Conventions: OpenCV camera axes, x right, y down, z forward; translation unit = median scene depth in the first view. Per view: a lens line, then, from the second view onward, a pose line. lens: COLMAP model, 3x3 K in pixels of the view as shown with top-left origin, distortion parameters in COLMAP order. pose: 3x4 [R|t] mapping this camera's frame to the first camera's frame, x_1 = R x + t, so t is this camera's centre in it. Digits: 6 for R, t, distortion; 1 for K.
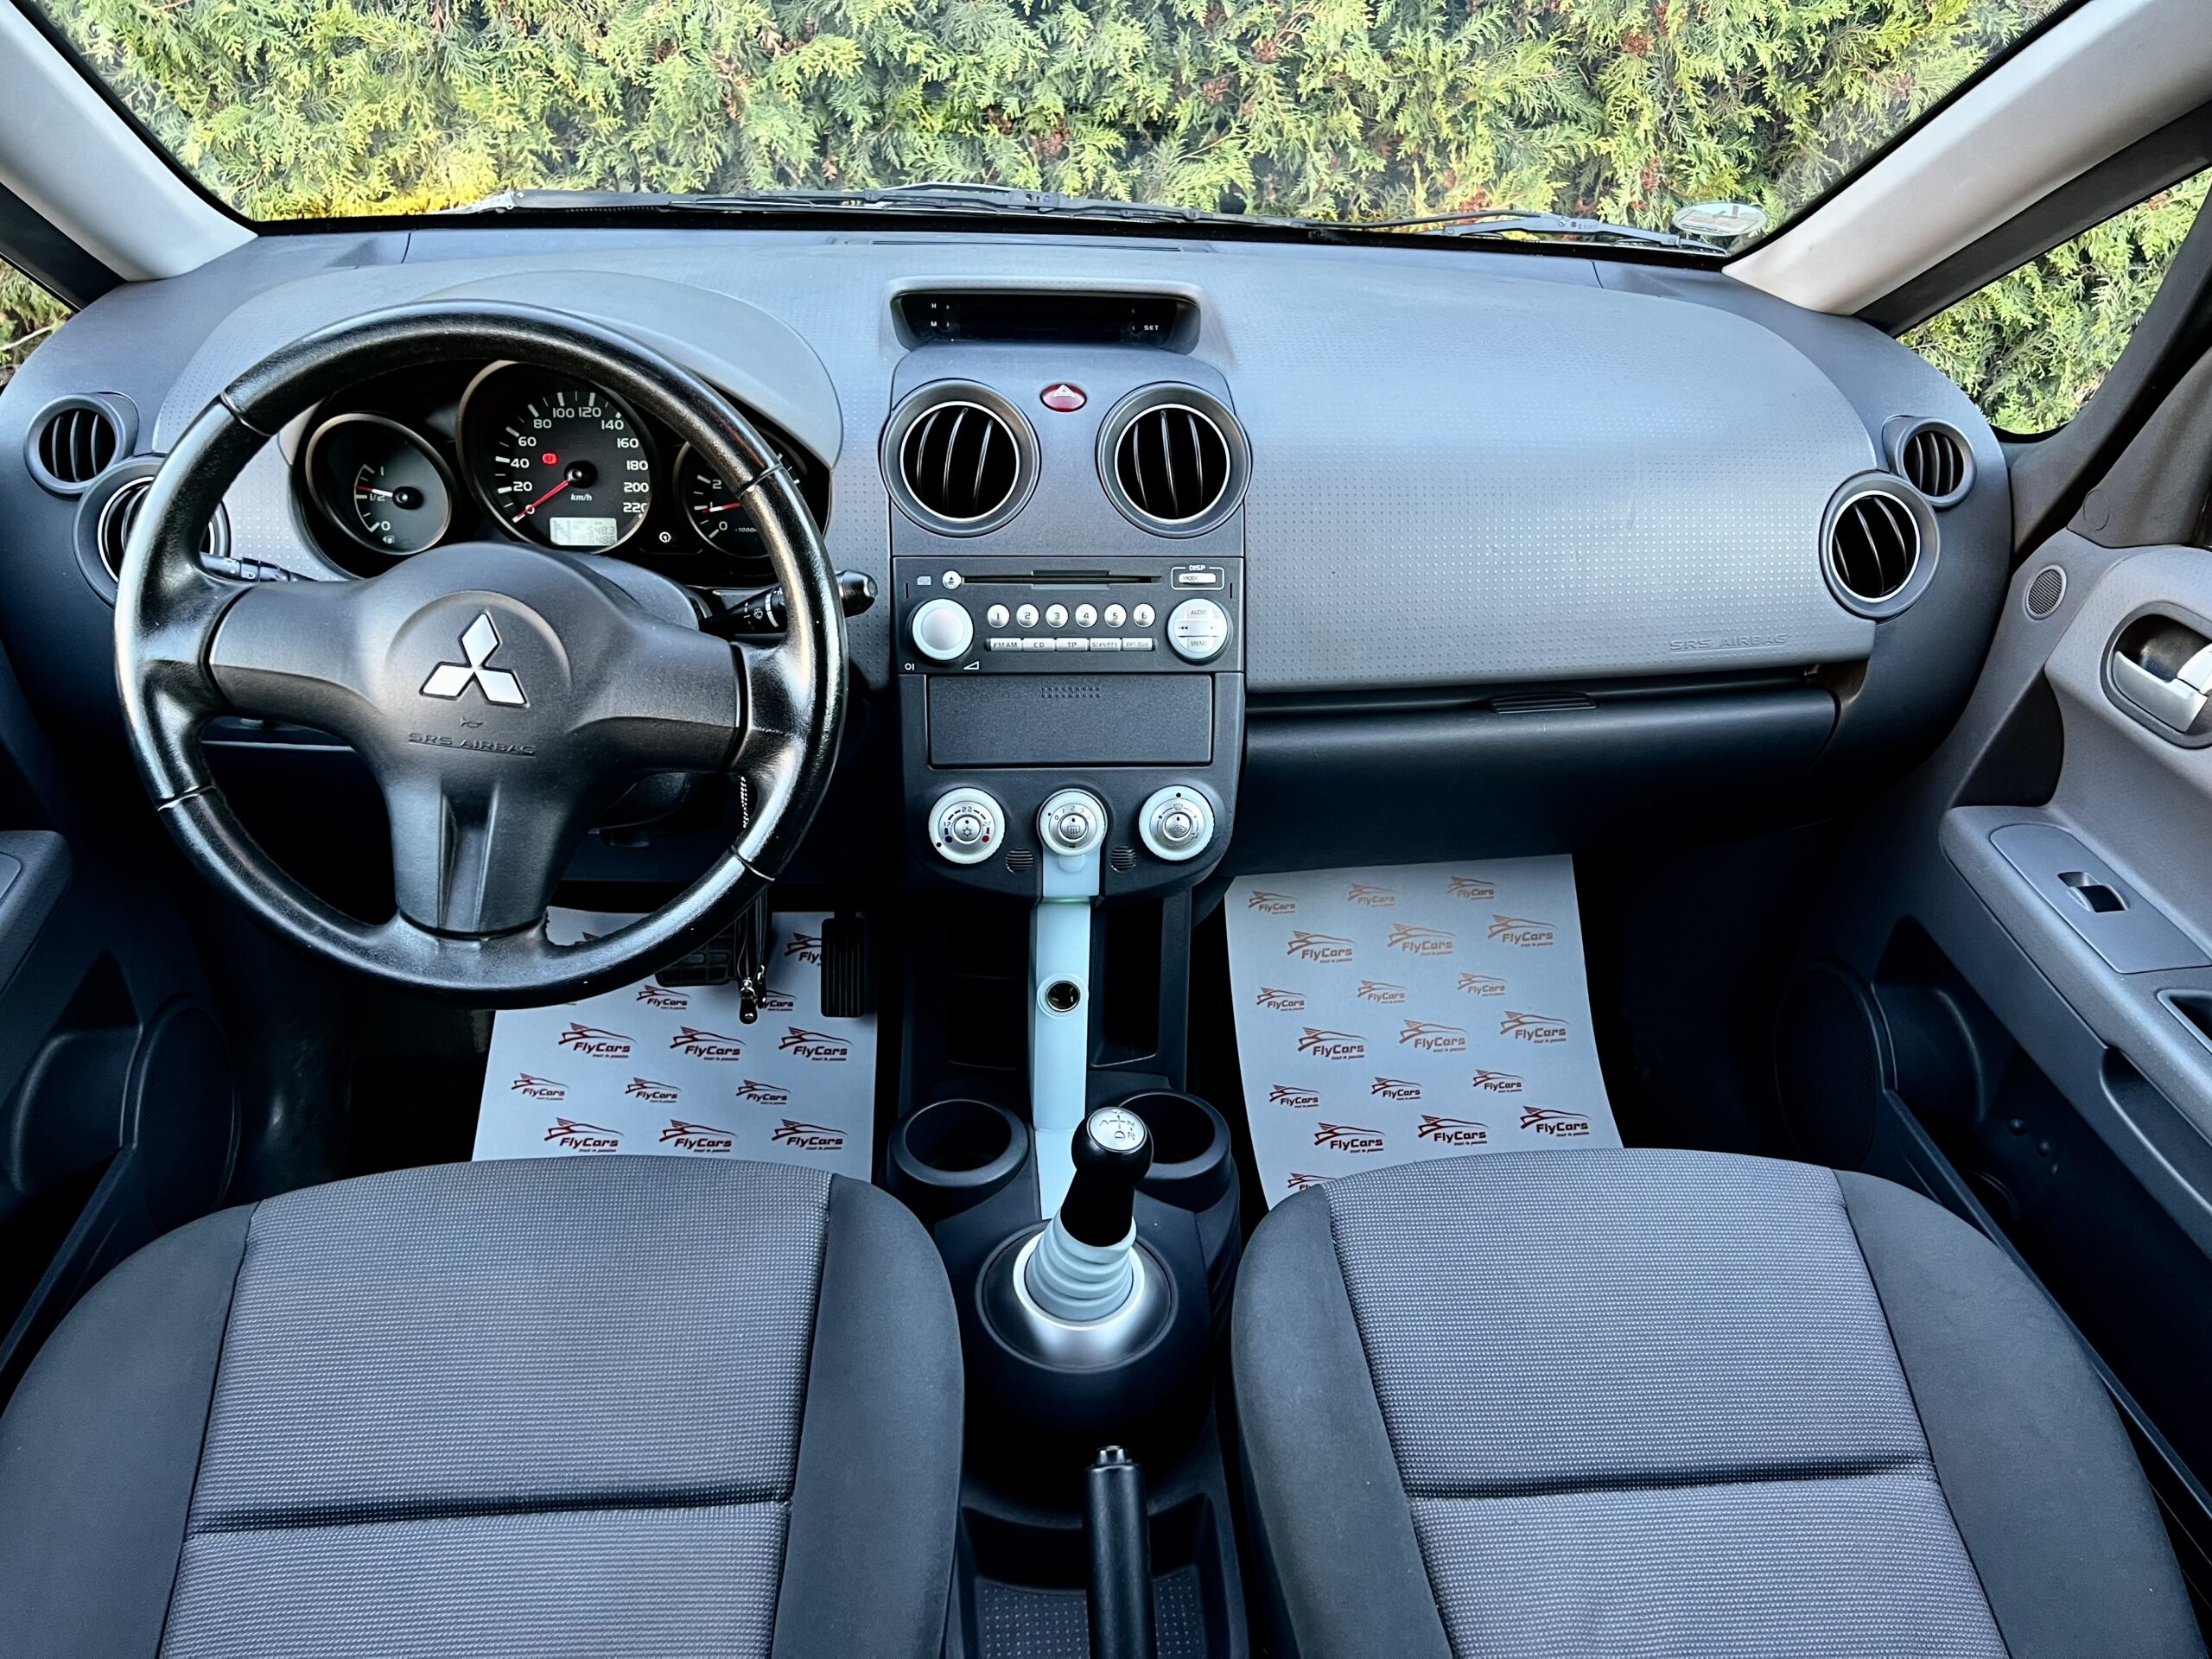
lens RADIAL K [[1646.0, 0, 1127.6], [0, 1646.0, 834.5], [0, 0, 1]] dist [0.051488, -0.056546]
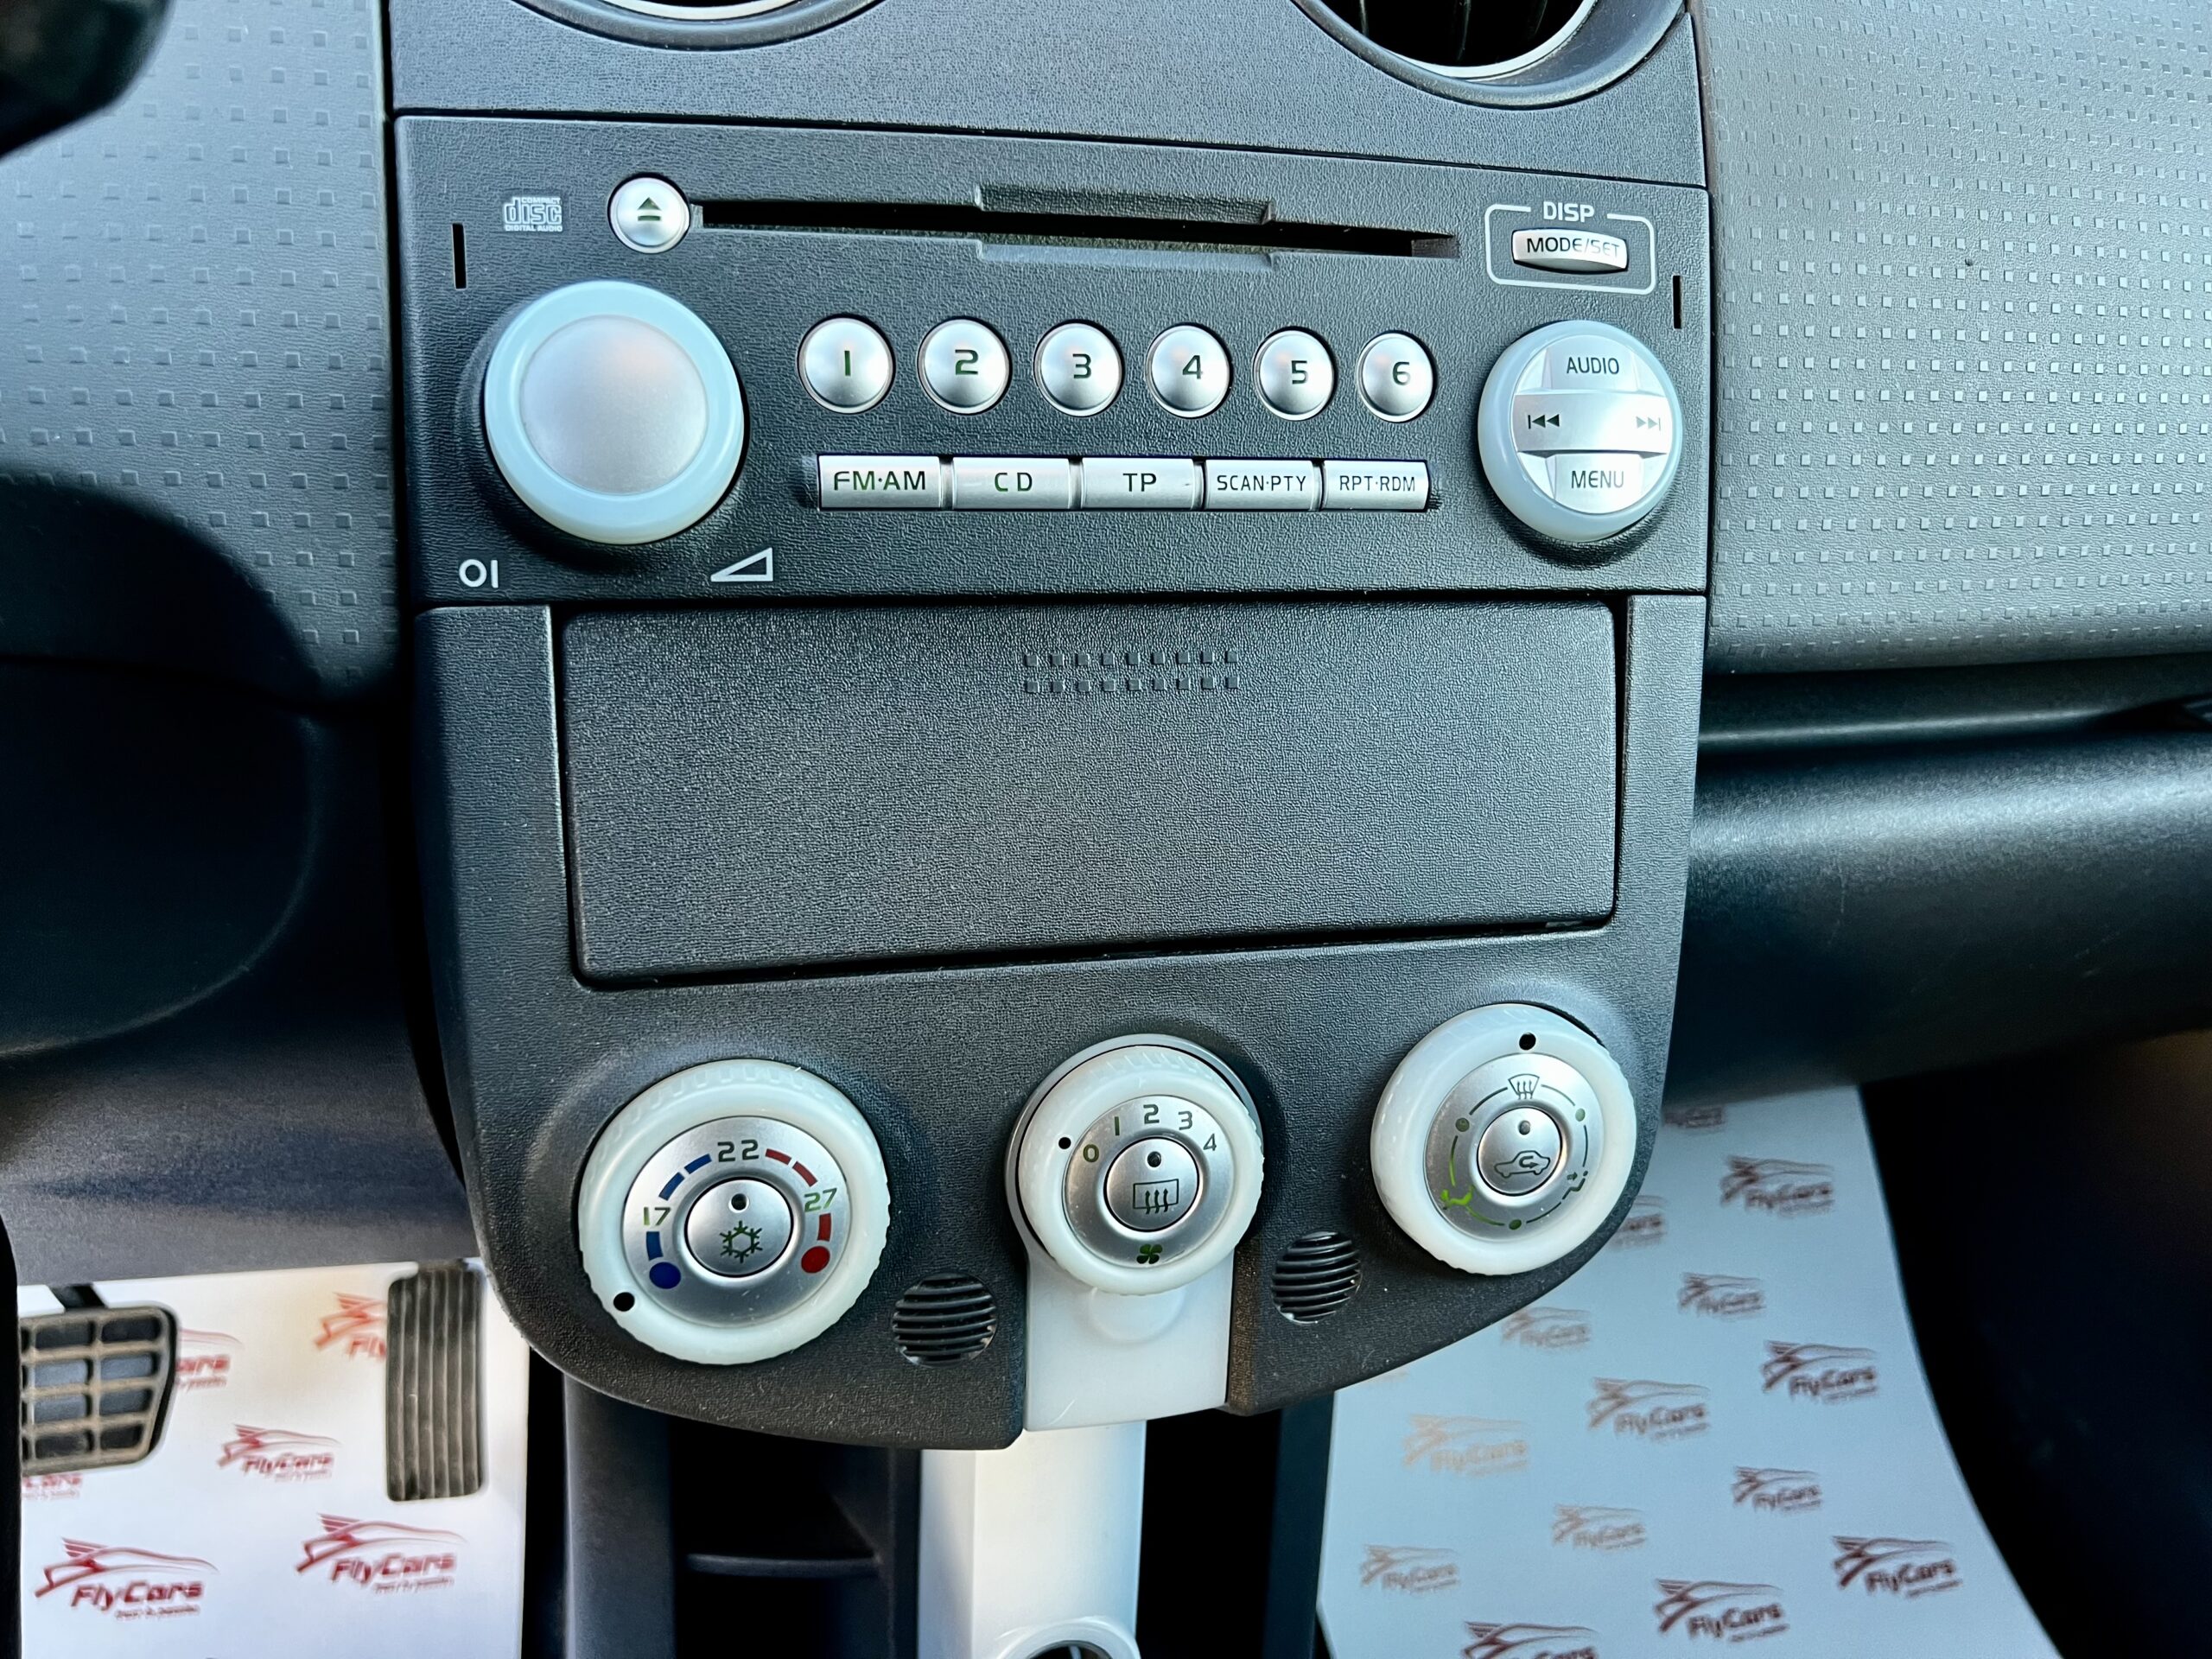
lens RADIAL K [[1652.1, 0, 1089.1], [0, 1652.1, 818.0], [0, 0, 1]] dist [0.040006, -0.041177]
pose [[0.990113, -0.034104, 0.136067, -0.075634], [0.044849, 0.996045, -0.076699, -0.042394], [-0.132913, 0.082043, 0.987726, 0.725614]]
